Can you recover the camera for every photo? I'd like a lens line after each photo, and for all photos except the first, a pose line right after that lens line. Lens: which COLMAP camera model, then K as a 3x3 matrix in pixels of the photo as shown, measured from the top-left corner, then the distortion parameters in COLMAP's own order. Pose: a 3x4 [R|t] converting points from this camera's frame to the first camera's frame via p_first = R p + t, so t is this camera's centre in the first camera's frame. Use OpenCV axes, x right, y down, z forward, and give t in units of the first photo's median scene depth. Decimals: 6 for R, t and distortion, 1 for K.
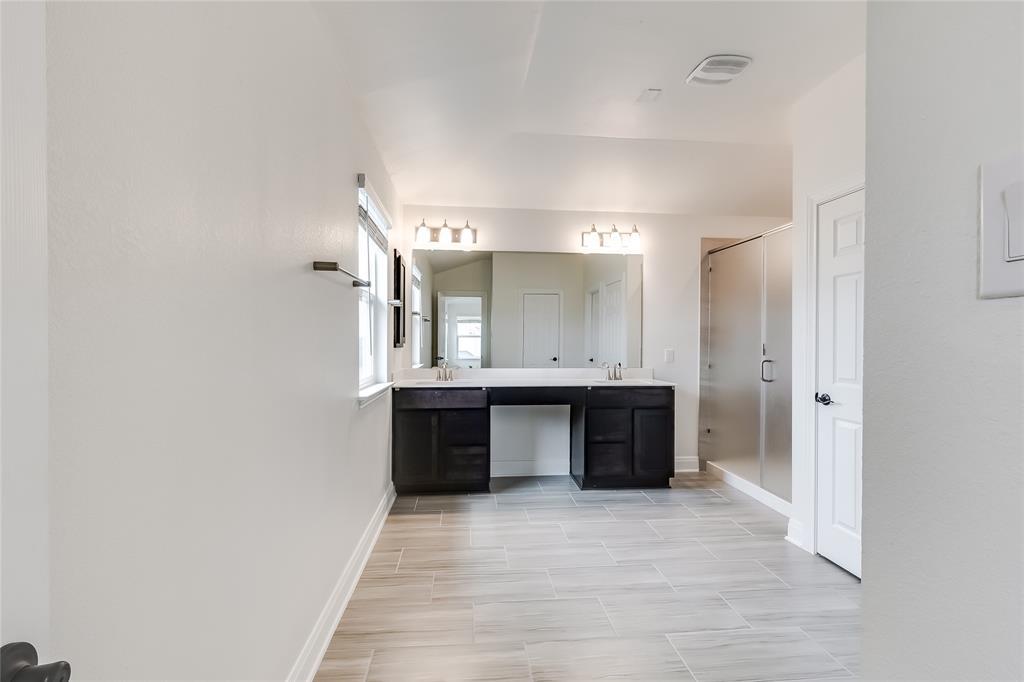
lens RADIAL K [[467.2, 0, 512.7], [0, 467.2, 342.7], [0, 0, 1]] dist [0.002147, -0.000705]
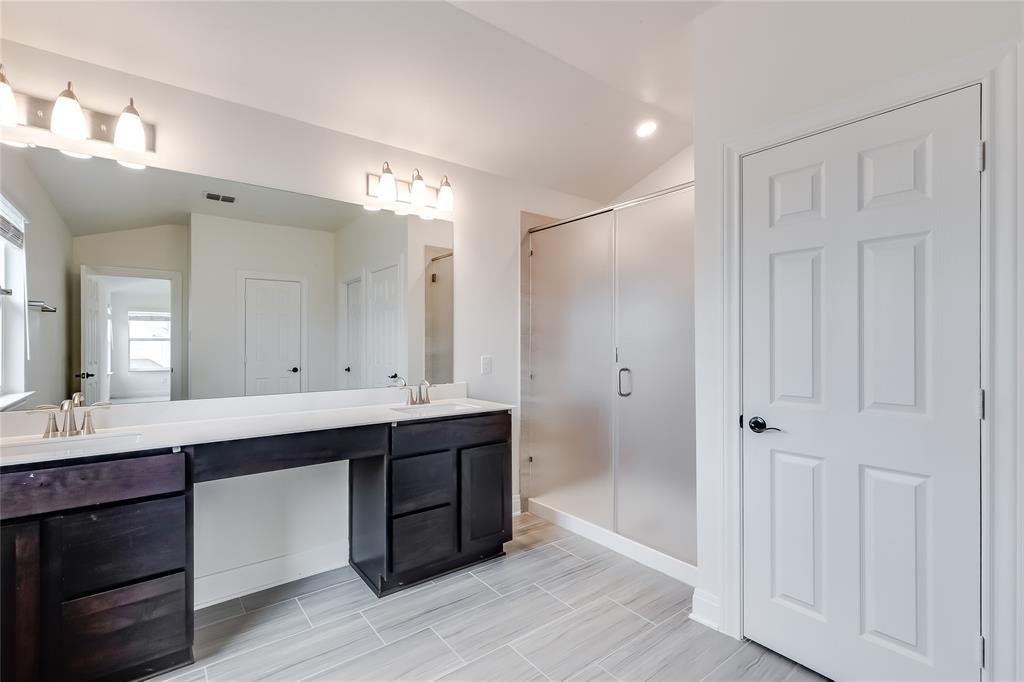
lens RADIAL K [[467.2, 0, 512.7], [0, 467.2, 342.7], [0, 0, 1]] dist [0.002147, -0.000705]
pose [[0.845591, -0.005106, 0.533807, -0.023284], [0.008406, 0.999958, -0.003751, -0.003913], [-0.533765, 0.007659, 0.845598, 0.380402]]
